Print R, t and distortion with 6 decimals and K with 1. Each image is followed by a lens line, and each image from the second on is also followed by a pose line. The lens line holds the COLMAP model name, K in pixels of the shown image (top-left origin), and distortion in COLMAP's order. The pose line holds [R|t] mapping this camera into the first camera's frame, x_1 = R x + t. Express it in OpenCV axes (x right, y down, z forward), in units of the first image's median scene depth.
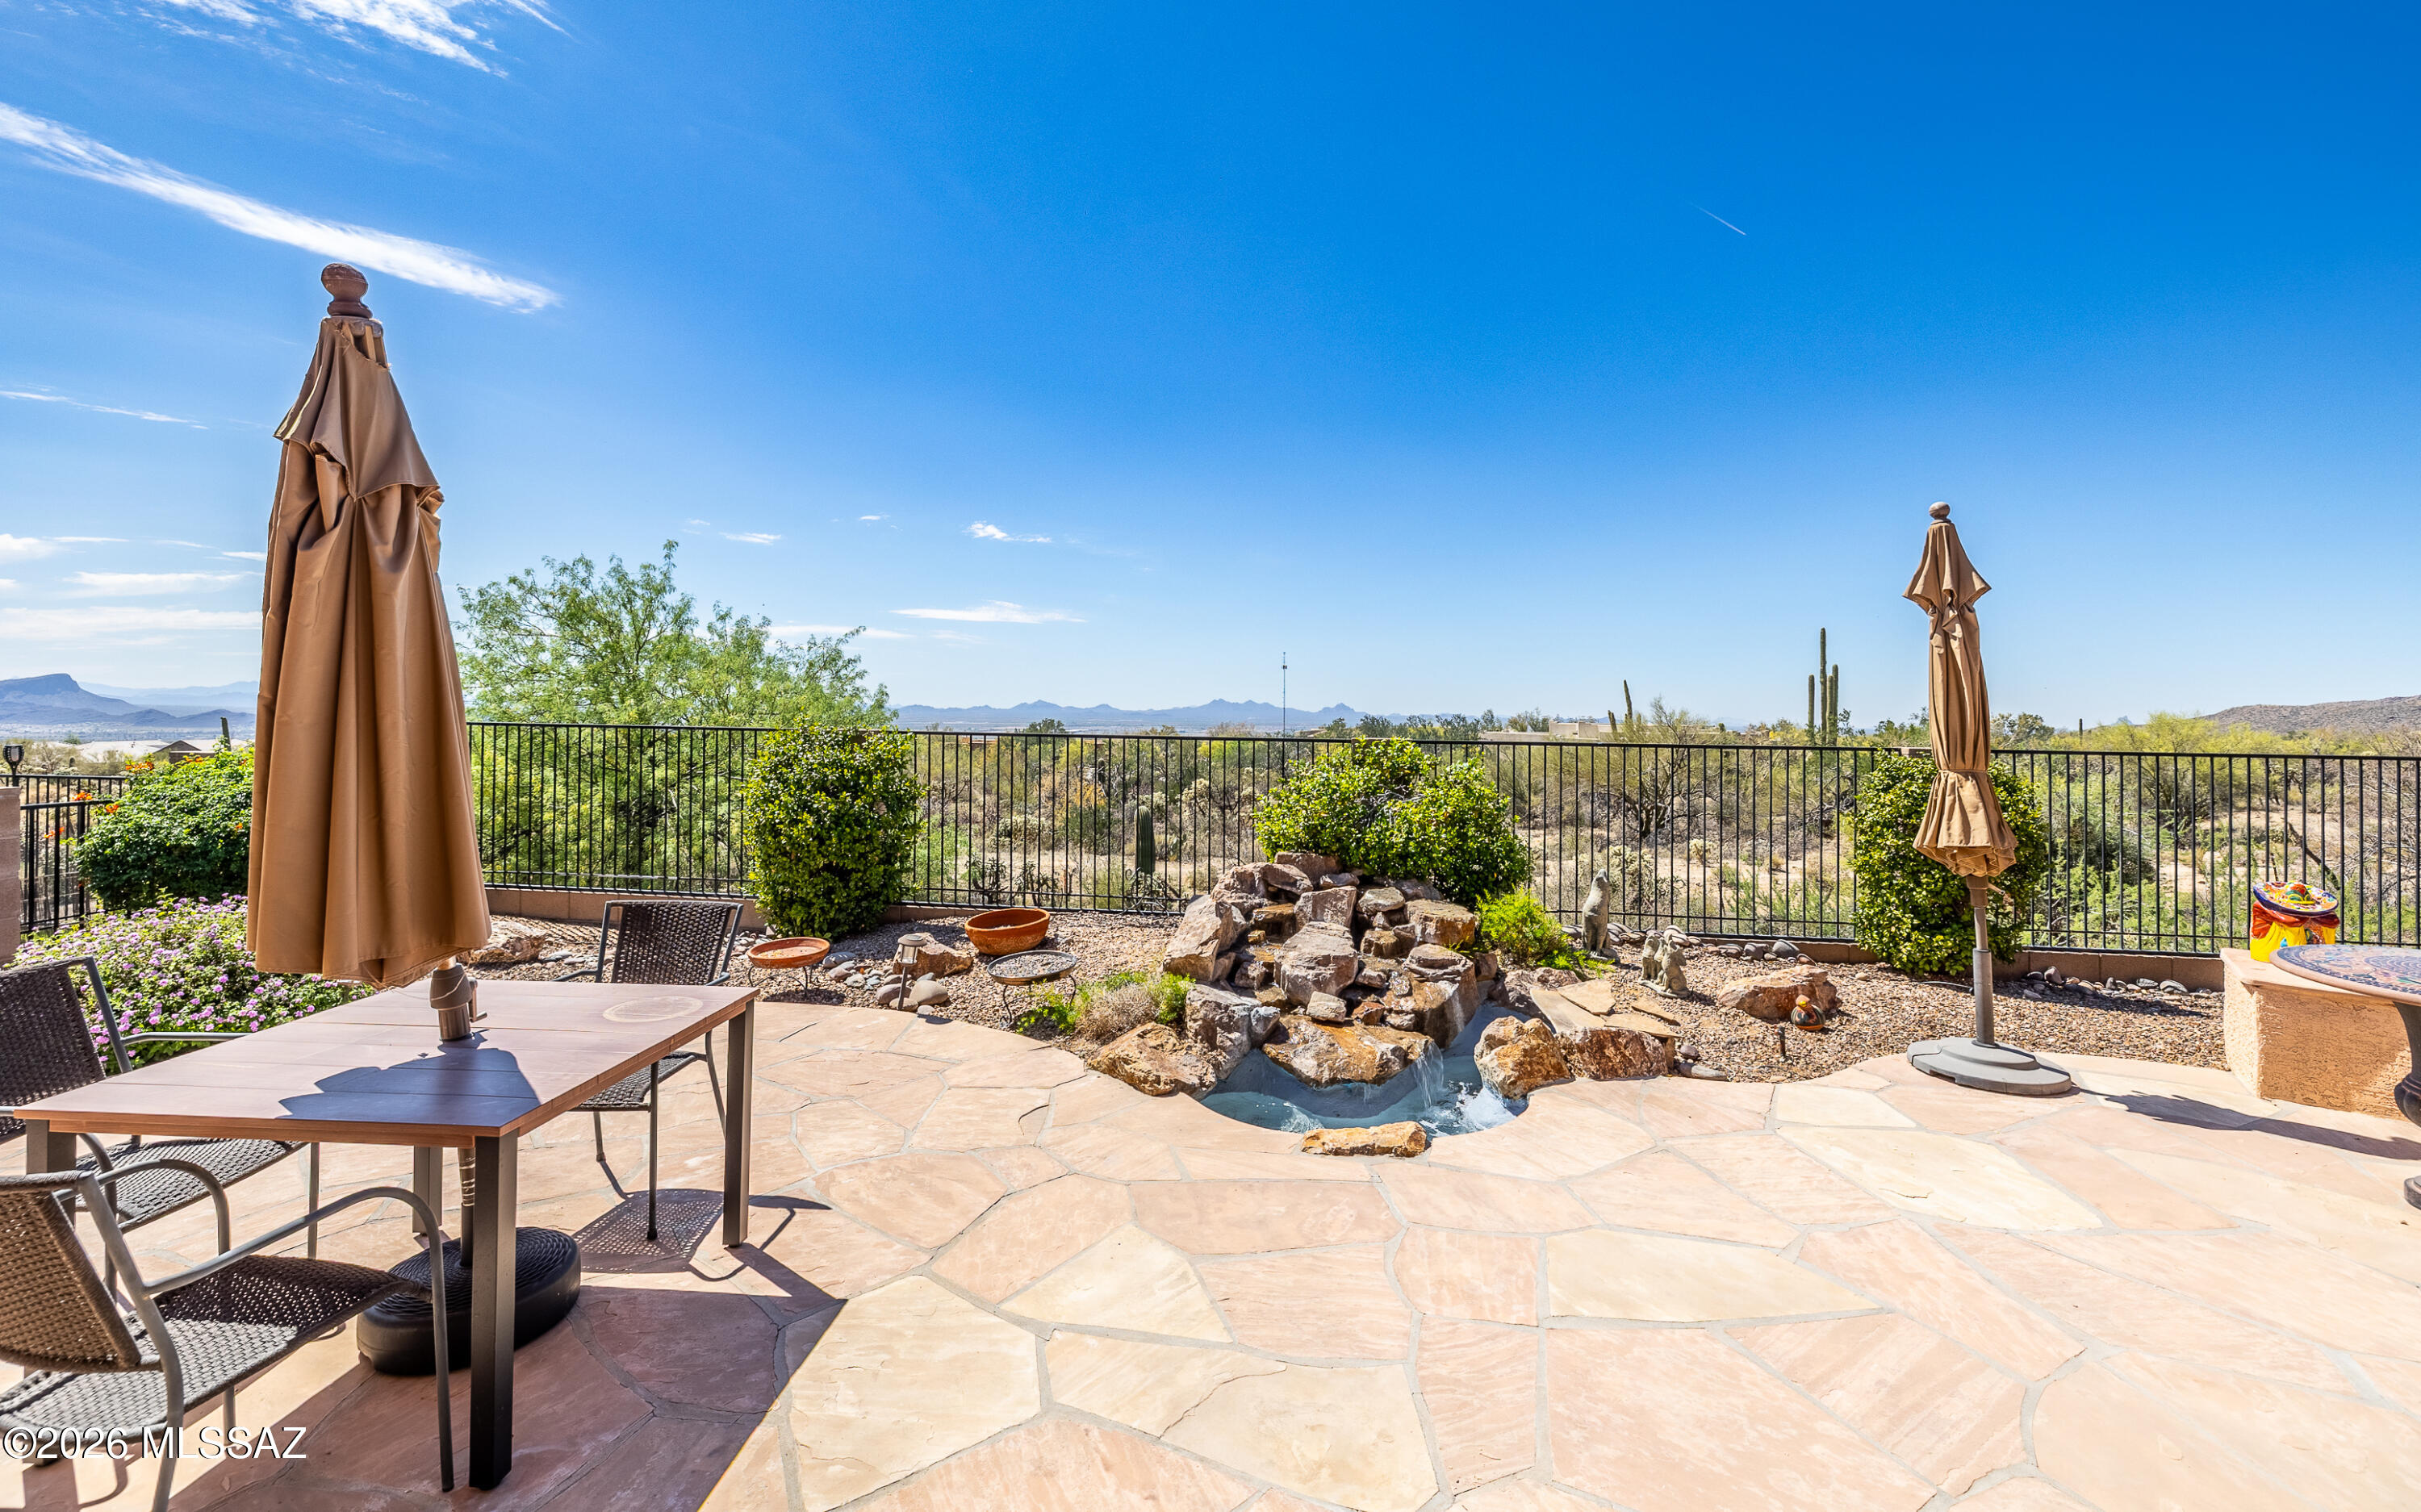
lens RADIAL K [[1027.0, 0, 1209.8], [0, 1027.0, 697.3], [0, 0, 1]] dist [-0.003845, 0.000353]
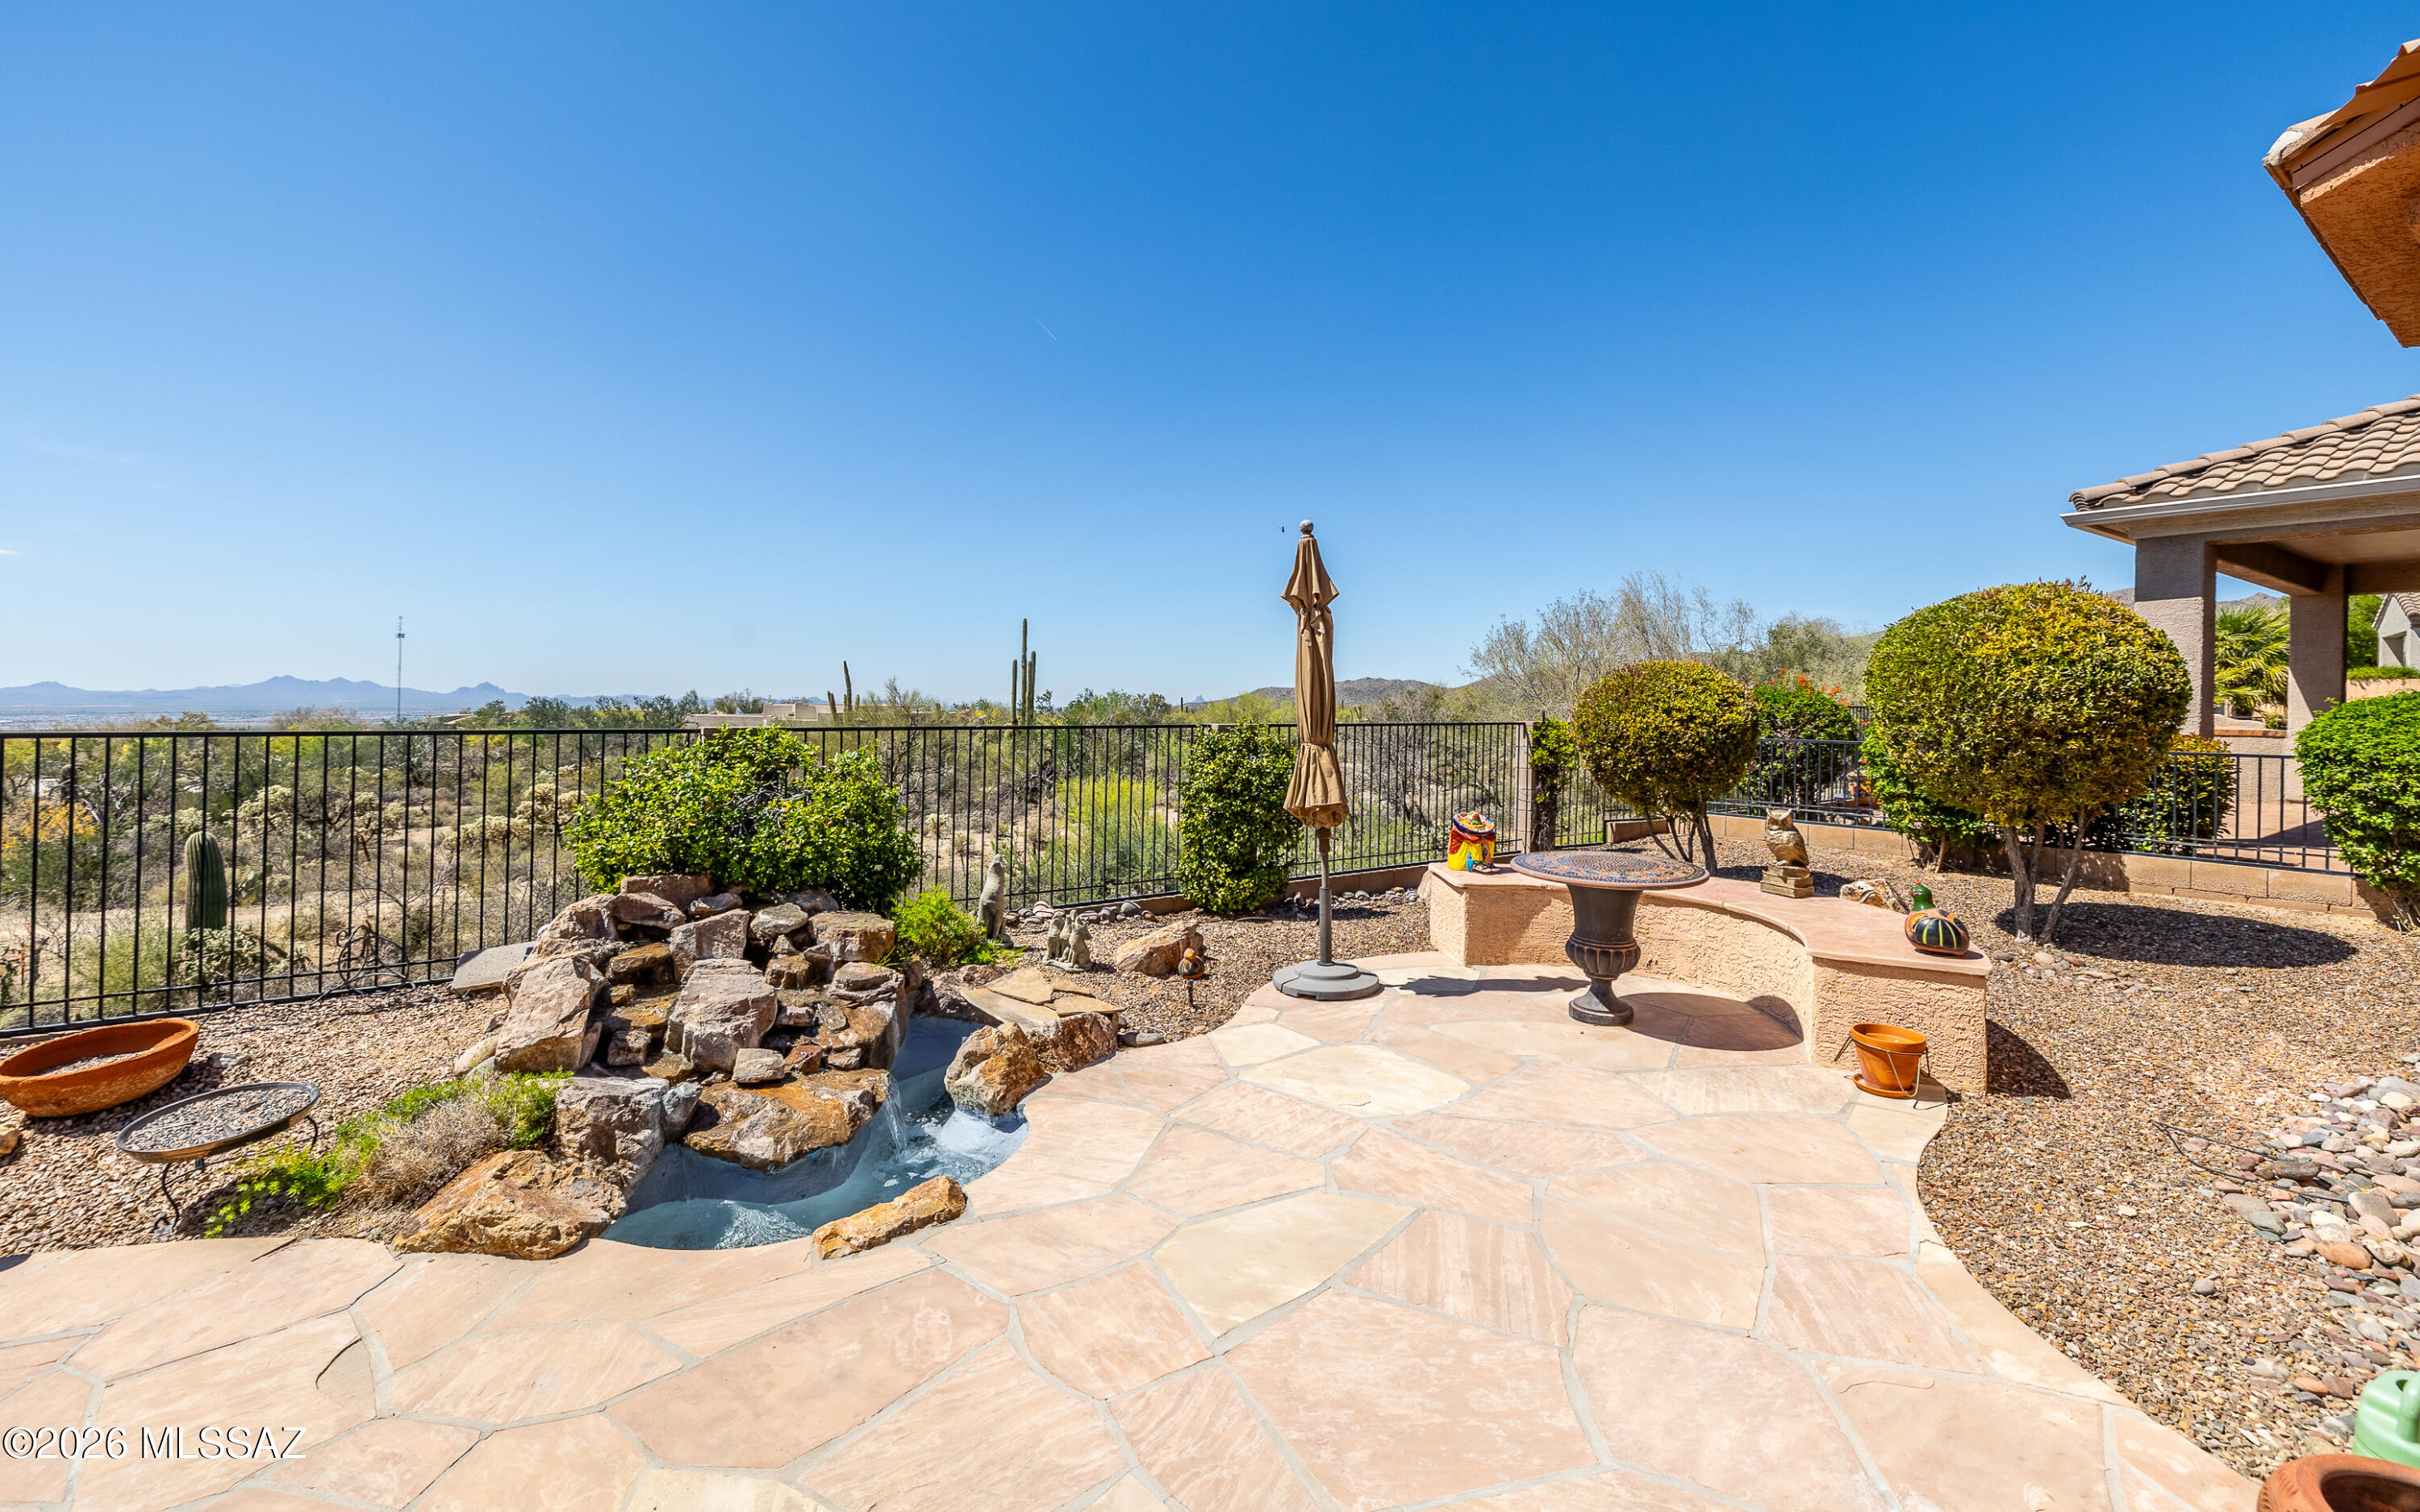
lens RADIAL K [[1026.5, 0, 1230.5], [0, 1026.5, 690.7], [0, 0, 1]] dist [-0.003845, 0.000353]
pose [[0.728884, 0.000330, 0.684637, -0.177851], [-0.008766, 0.999922, 0.008851, -0.000490], [-0.684581, -0.012453, 0.728830, 0.182388]]
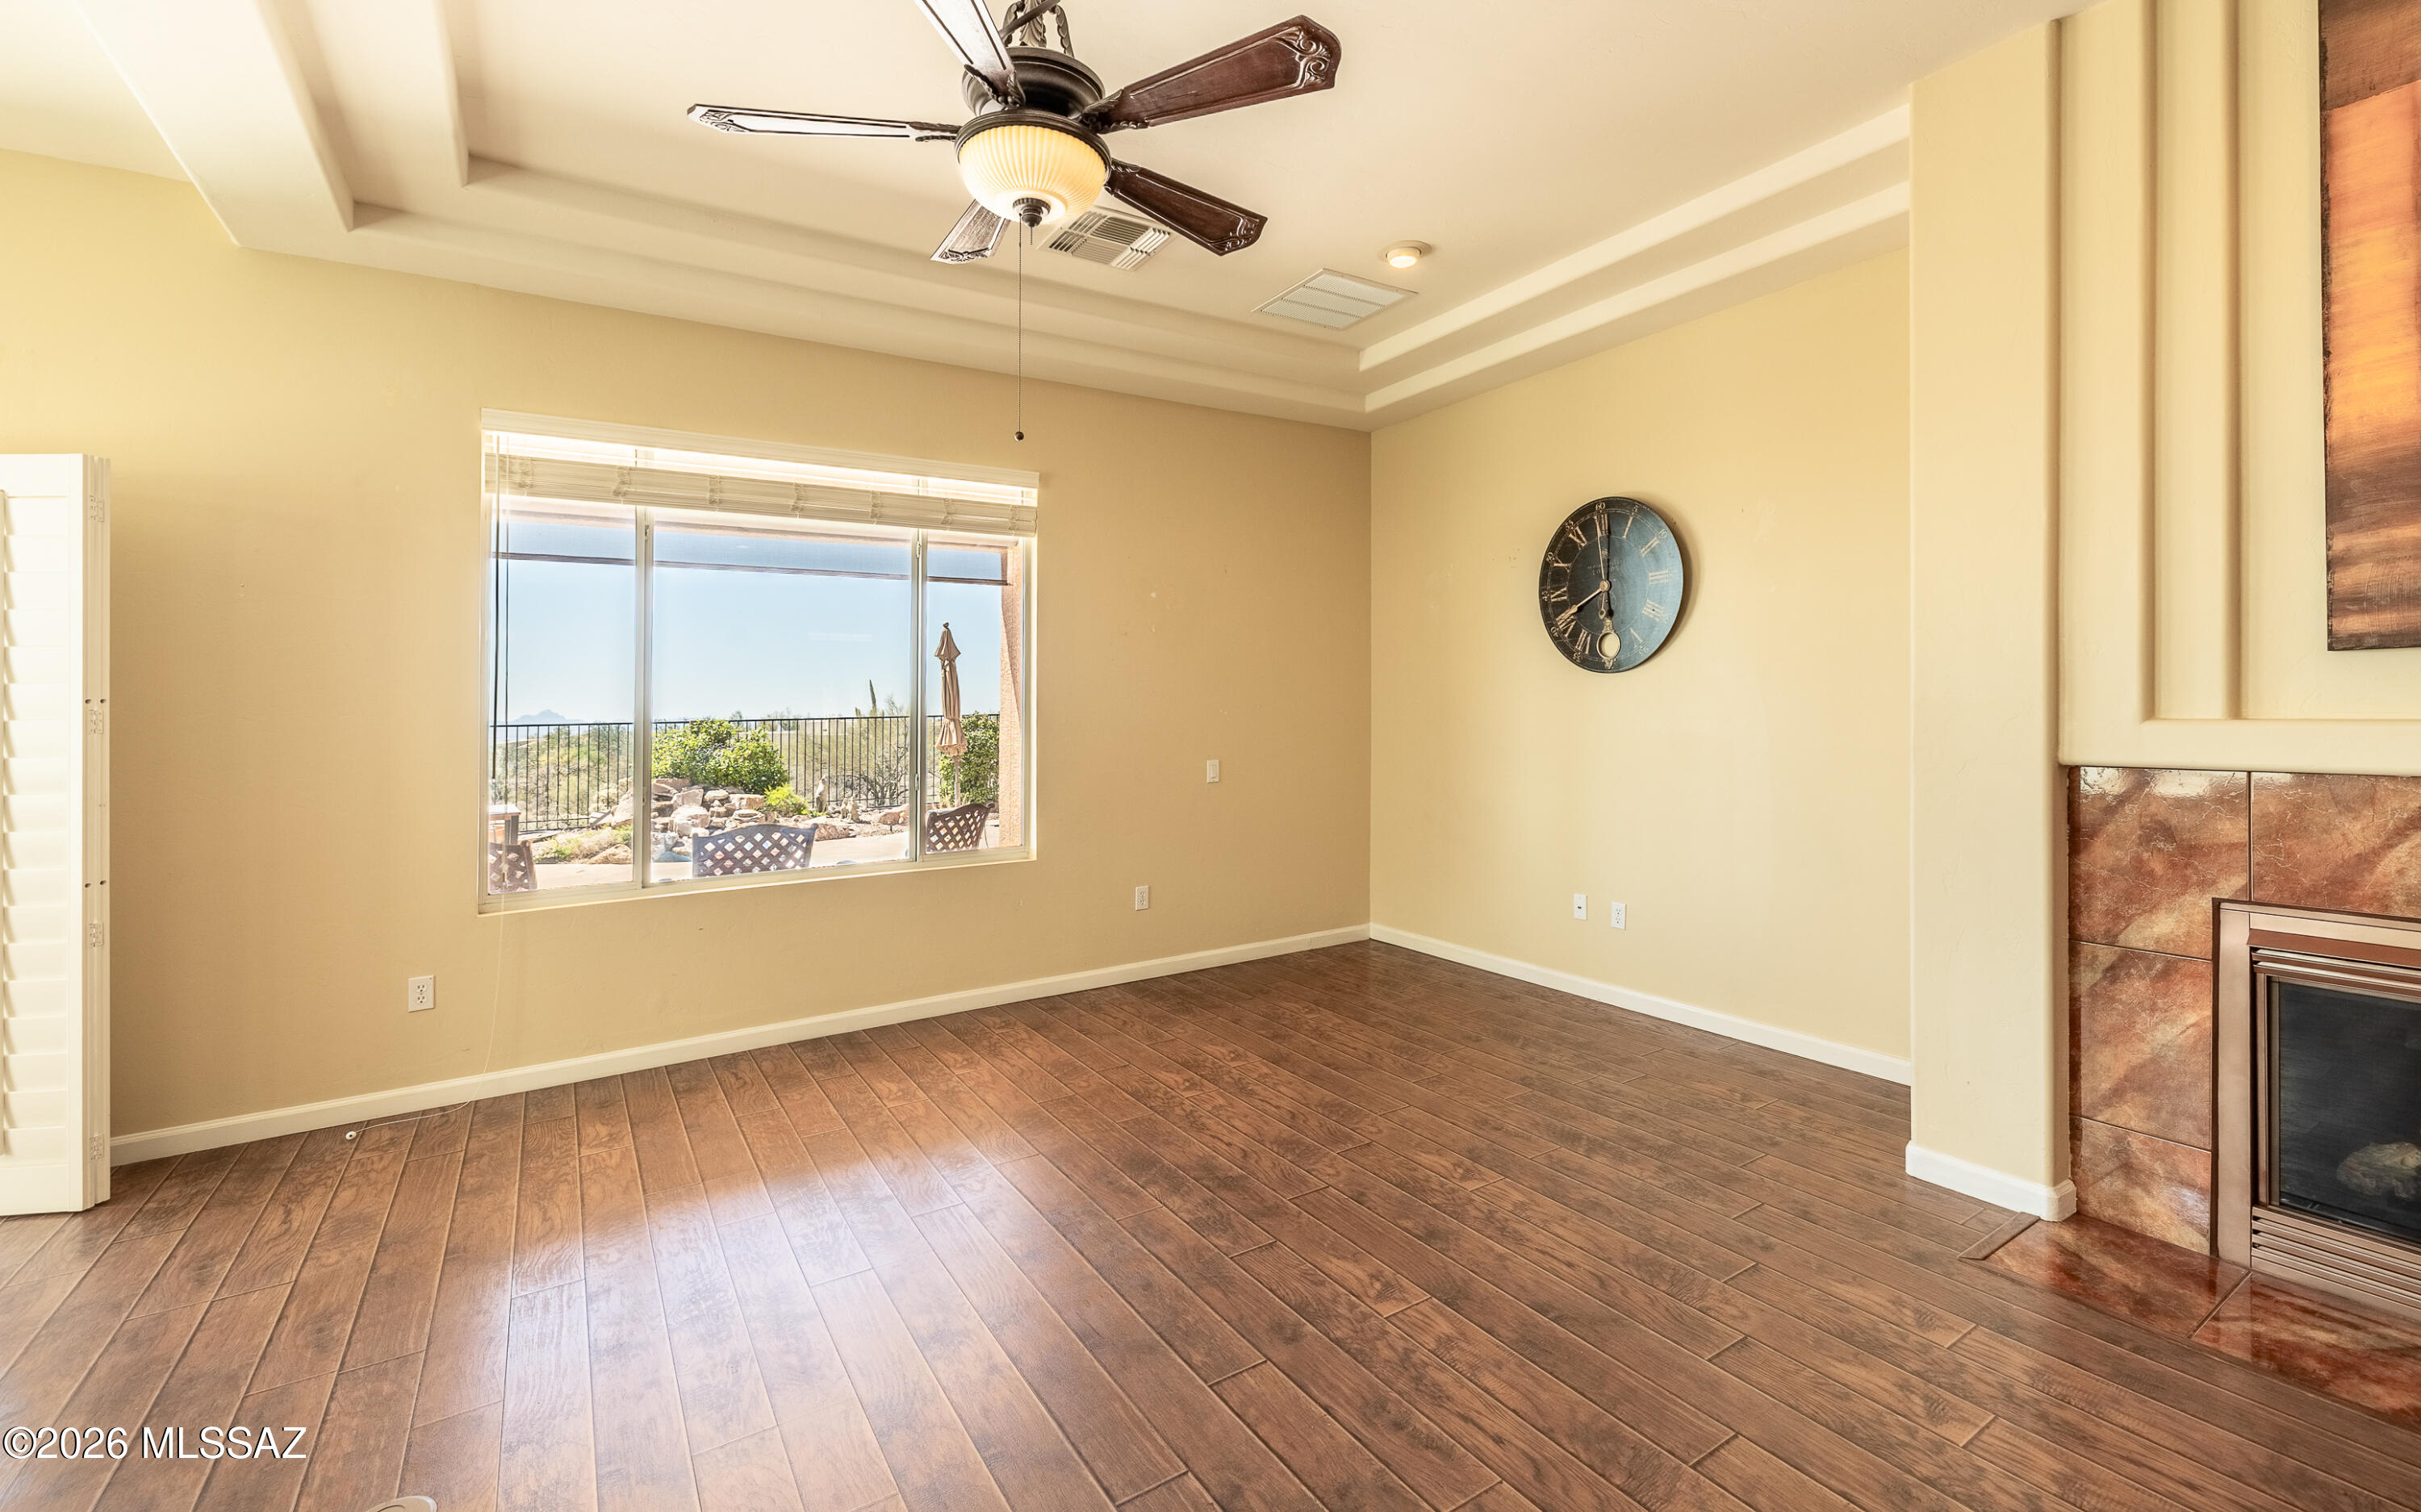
lens RADIAL K [[1027.0, 0, 1204.3], [0, 1027.0, 693.3], [0, 0, 1]] dist [-0.003845, 0.000353]
pose [[0.776091, -0.018429, 0.630352, -0.484457], [0.018921, 0.999803, 0.005935, -0.003684], [-0.630337, 0.007321, 0.776287, -1.612705]]
